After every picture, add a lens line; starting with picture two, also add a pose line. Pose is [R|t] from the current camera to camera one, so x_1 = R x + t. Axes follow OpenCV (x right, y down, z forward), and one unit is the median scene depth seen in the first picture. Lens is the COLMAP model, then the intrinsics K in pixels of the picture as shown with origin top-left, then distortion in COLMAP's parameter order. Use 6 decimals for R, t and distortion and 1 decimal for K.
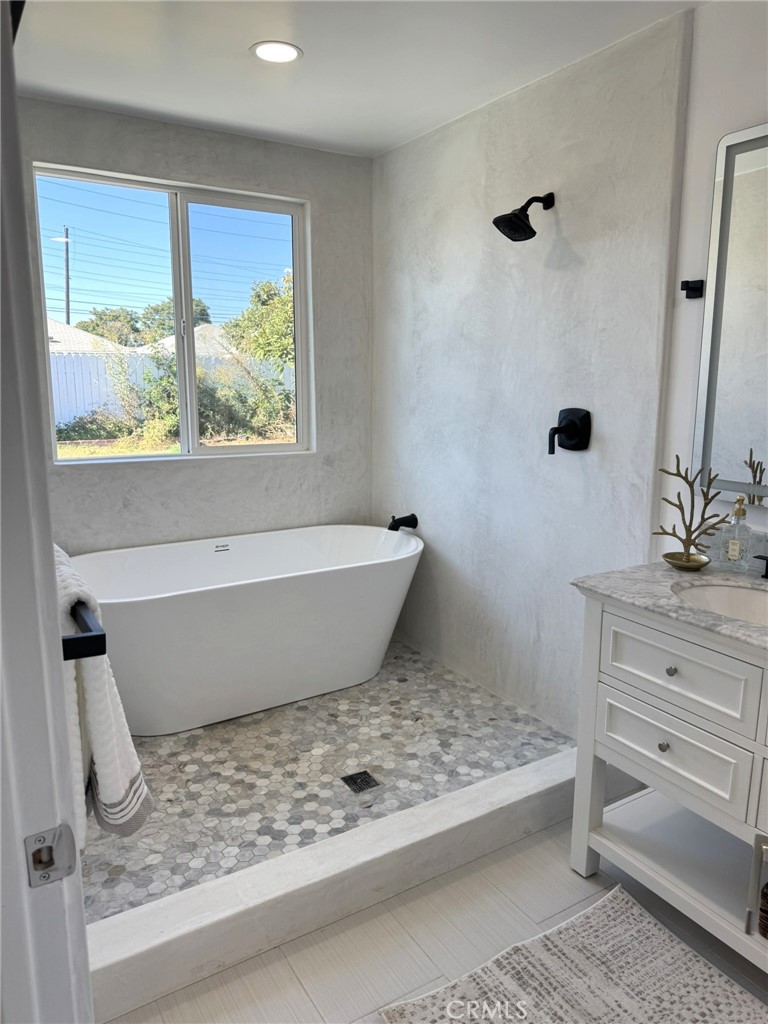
lens RADIAL K [[714.1, 0, 384.0], [0, 714.1, 512.0], [0, 0, 1]] dist [-0.006512, -0.002547]
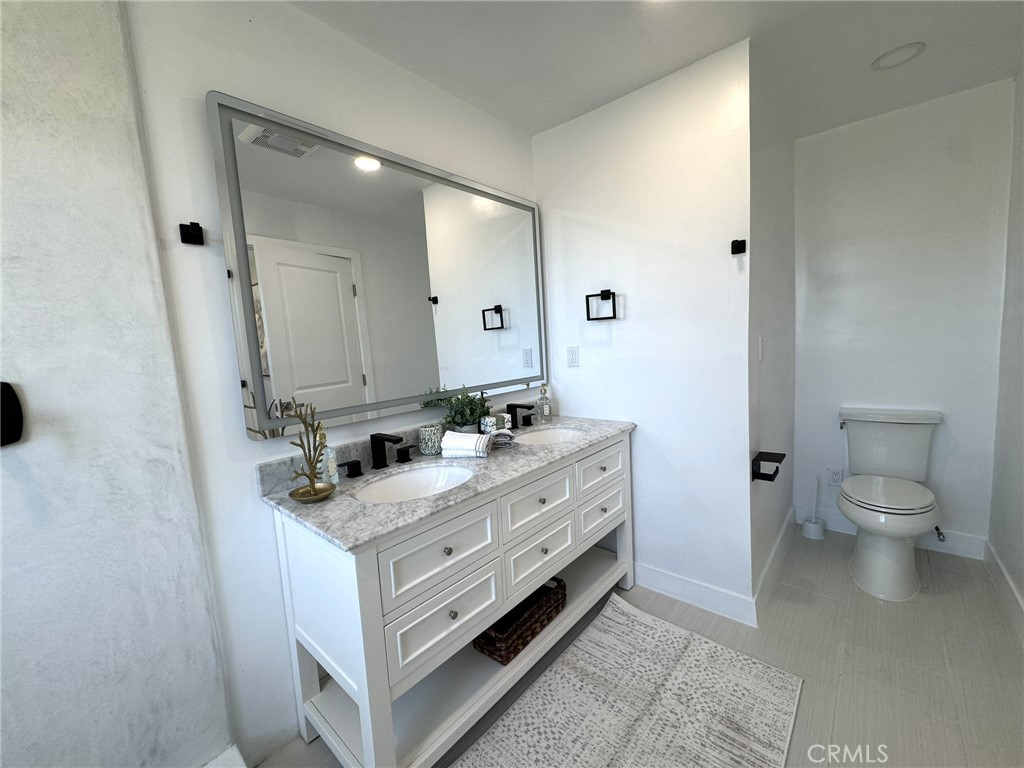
lens RADIAL K [[412.9, 0, 512.0], [0, 412.9, 384.0], [0, 0, 1]] dist [-0.000719, 0.000010]
pose [[-0.283472, -0.088664, 0.954873, -0.262186], [0.235914, 0.958669, 0.159052, -0.129959], [-0.929510, 0.270354, -0.250839, 0.945617]]
